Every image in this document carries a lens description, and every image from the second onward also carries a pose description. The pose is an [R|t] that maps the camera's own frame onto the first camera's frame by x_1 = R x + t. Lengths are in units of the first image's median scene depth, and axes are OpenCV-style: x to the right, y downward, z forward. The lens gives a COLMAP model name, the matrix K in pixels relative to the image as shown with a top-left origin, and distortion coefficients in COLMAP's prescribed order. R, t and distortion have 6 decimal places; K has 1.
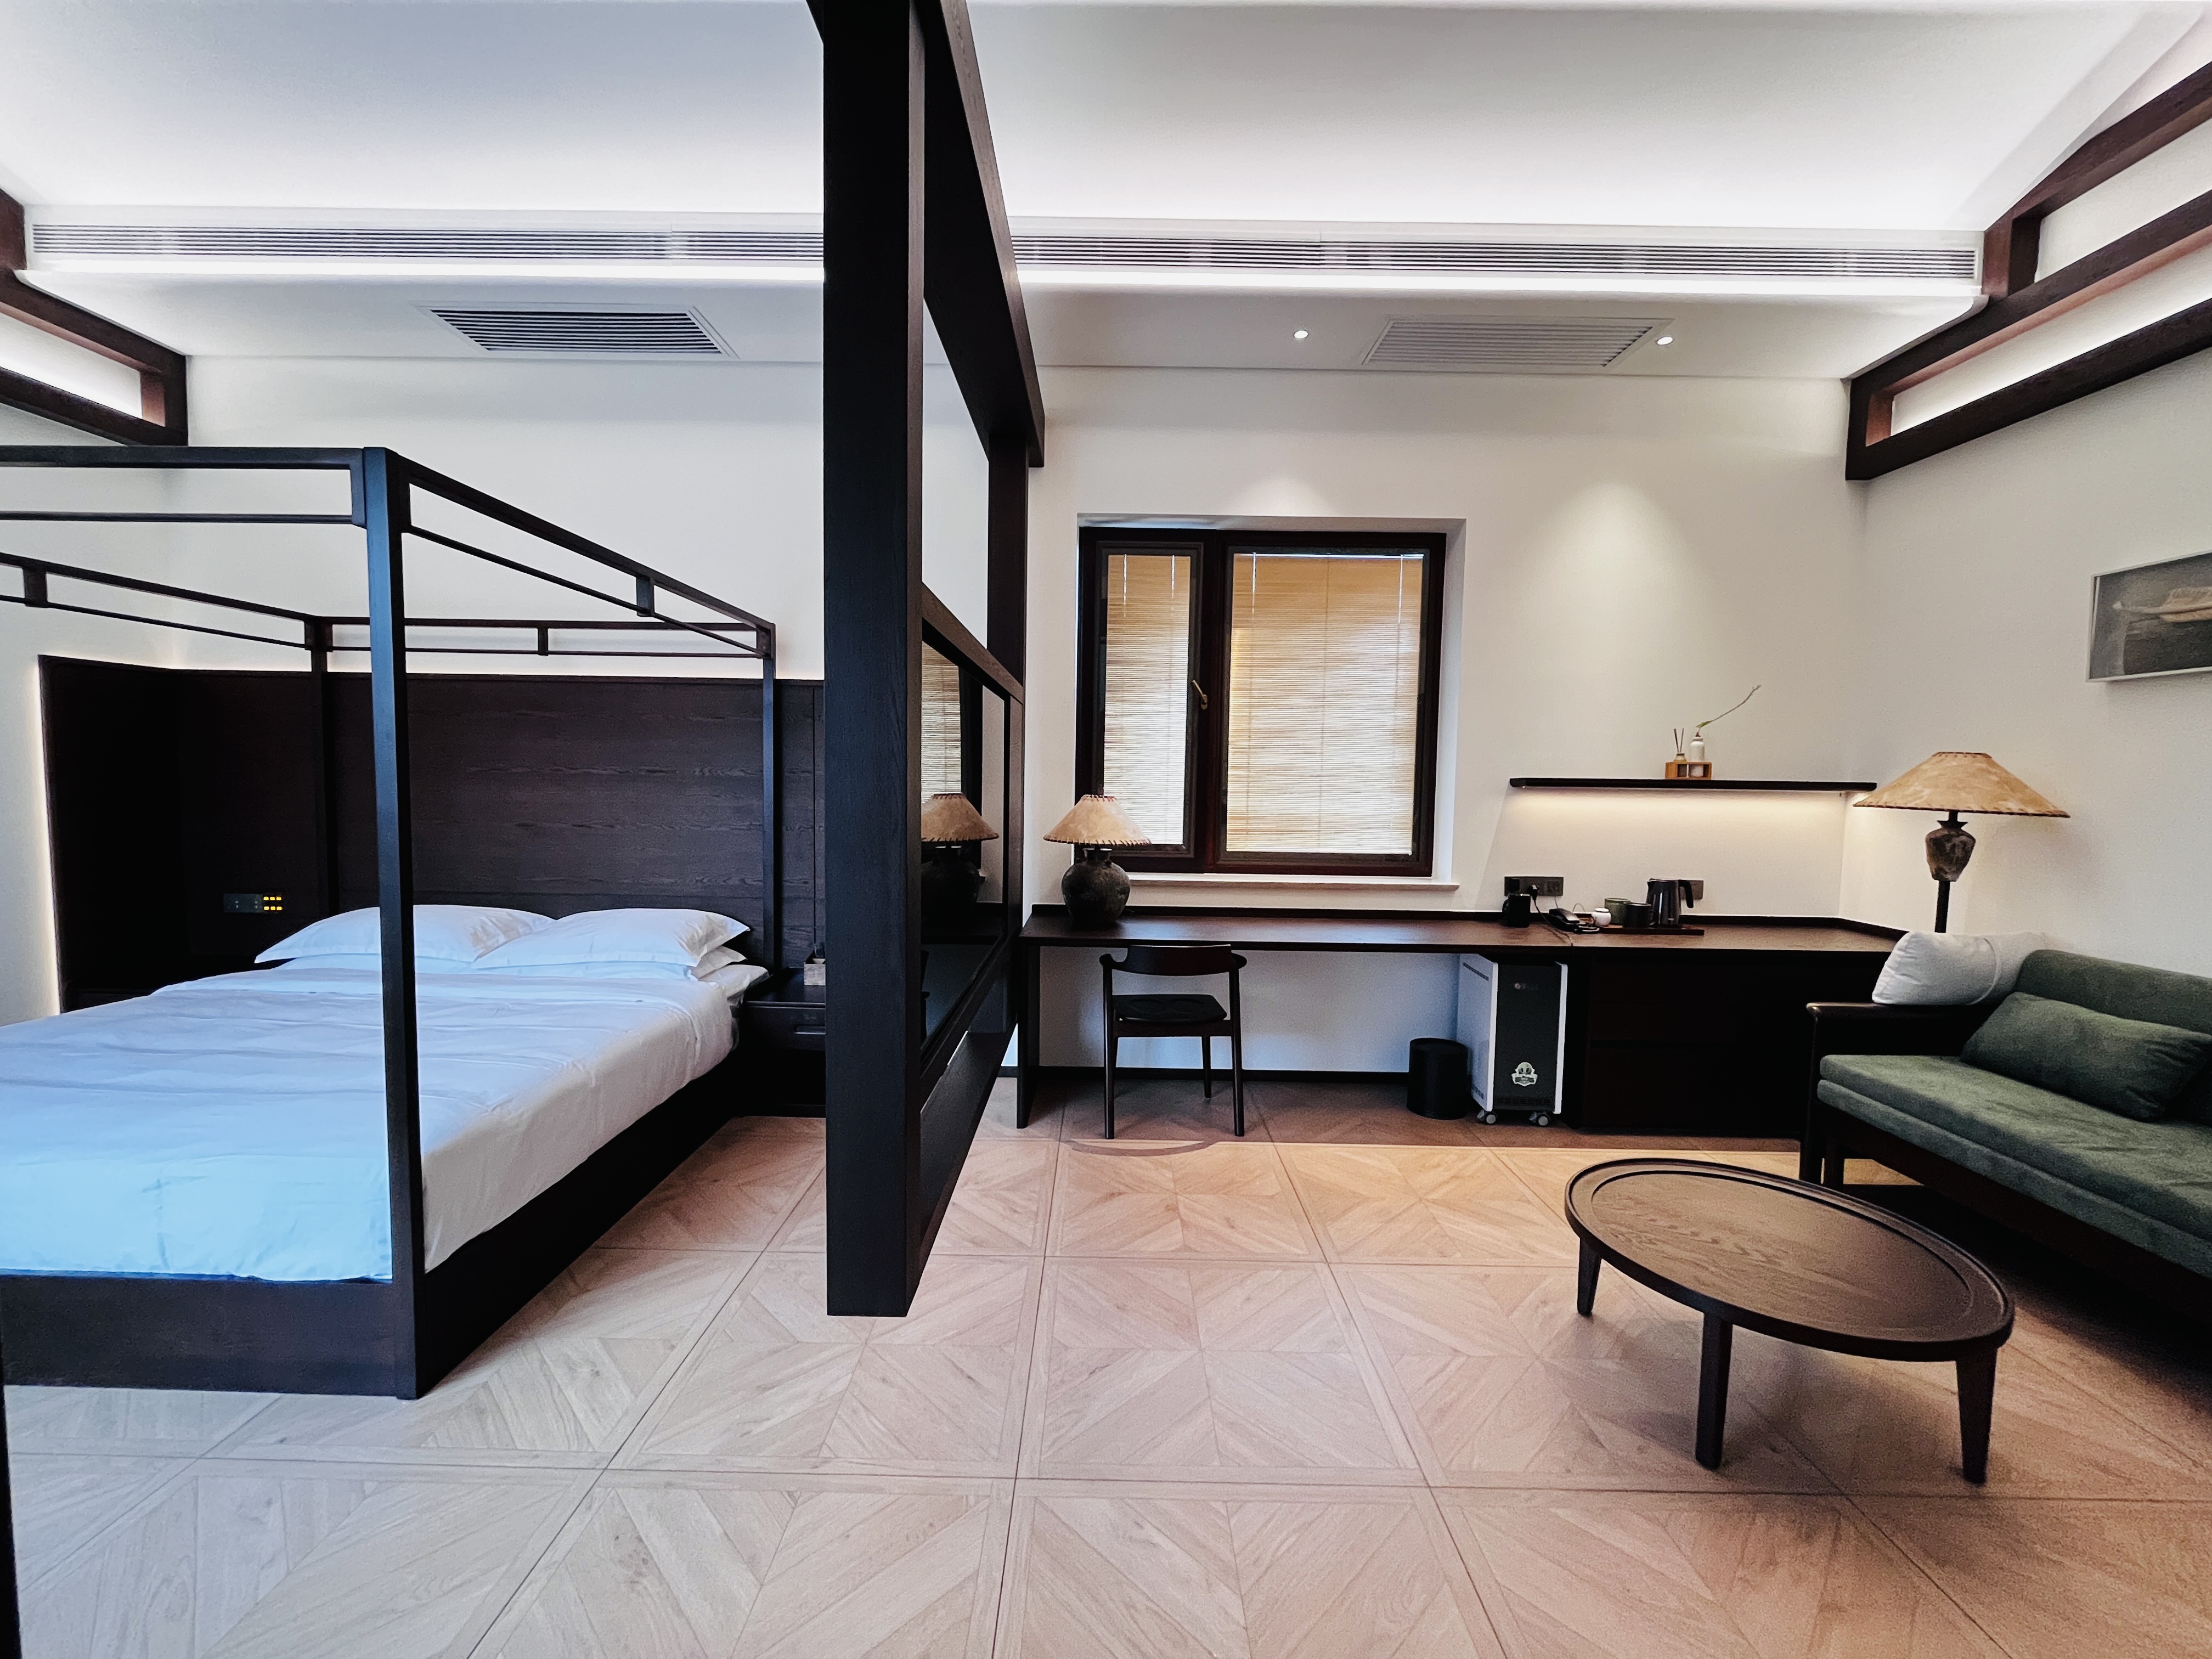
lens RADIAL K [[890.1, 0, 1106.0], [0, 890.1, 829.5], [0, 0, 1]] dist [-0.001472, -0.000230]
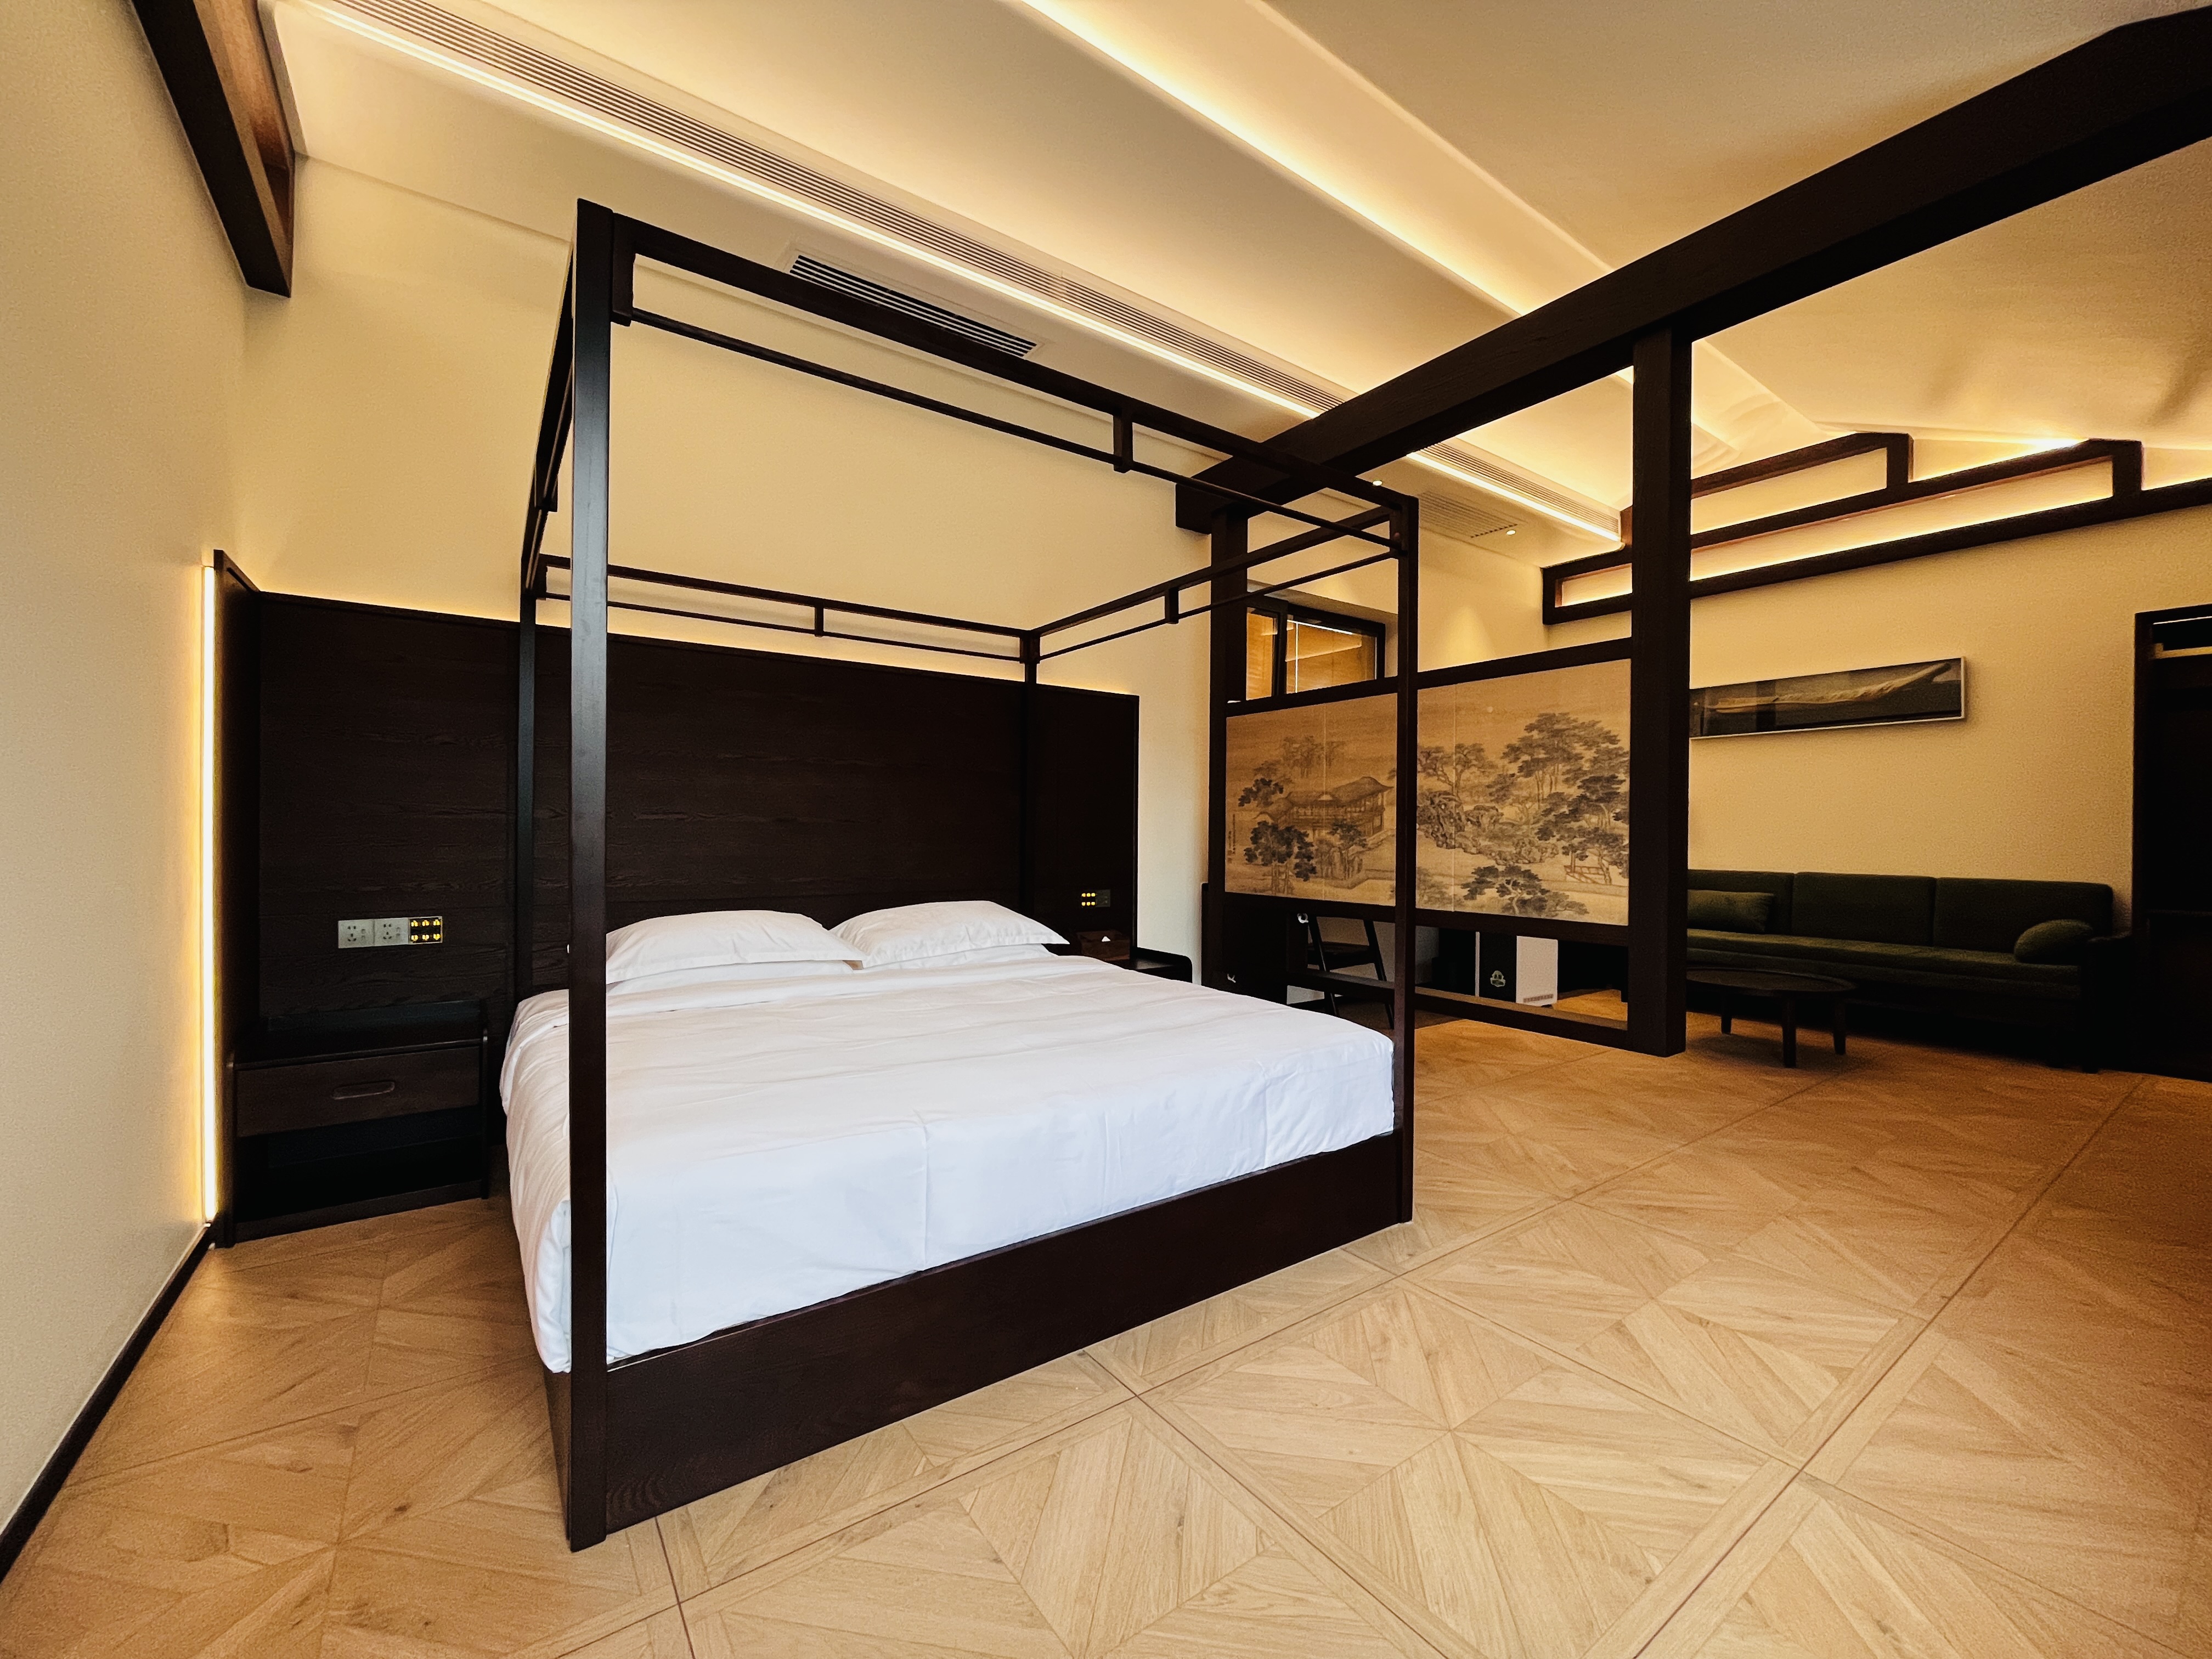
lens RADIAL K [[890.1, 0, 1106.0], [0, 890.1, 829.5], [0, 0, 1]] dist [-0.001472, -0.000230]
pose [[0.811573, -0.010002, 0.584165, -0.935175], [0.037899, 0.998649, -0.035555, 0.049462], [-0.583020, 0.050995, 0.810856, 0.085689]]
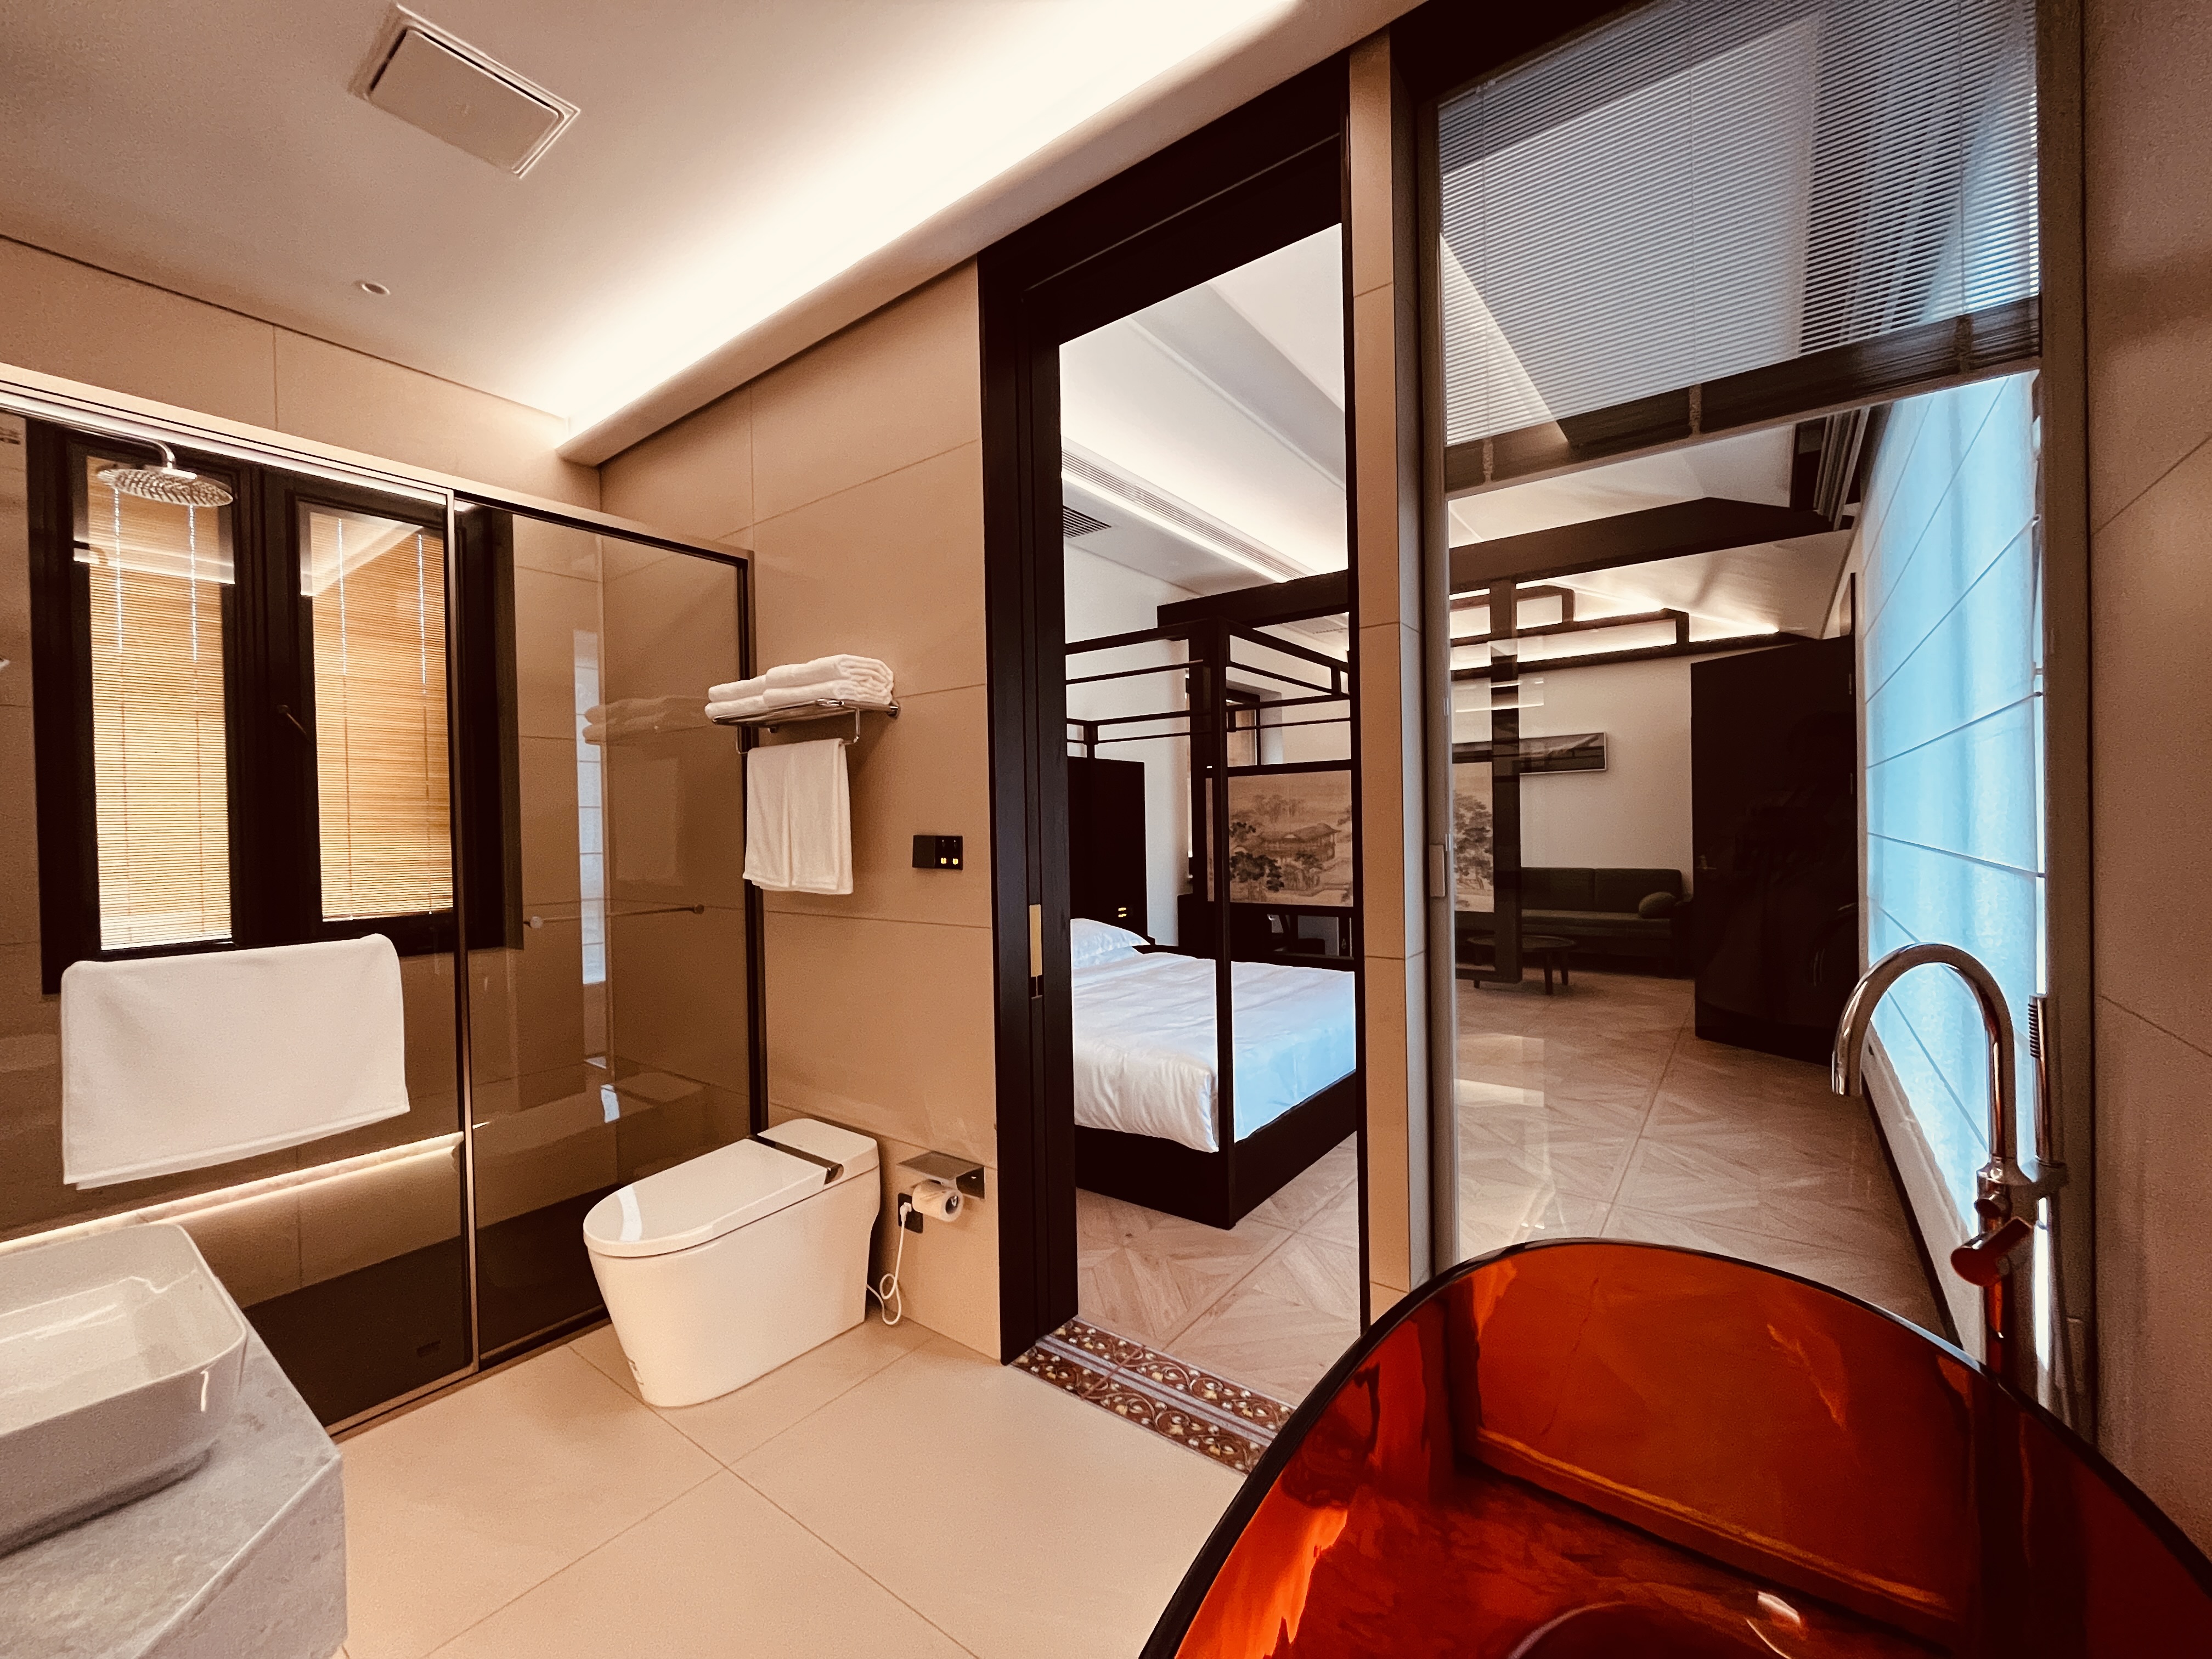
lens RADIAL K [[890.1, 0, 1106.0], [0, 890.1, 829.5], [0, 0, 1]] dist [-0.001472, -0.000230]
pose [[0.591851, -0.032779, 0.805380, -1.557893], [0.073642, 0.997193, -0.013532, -0.028452], [-0.802676, 0.067319, 0.592604, 0.110052]]
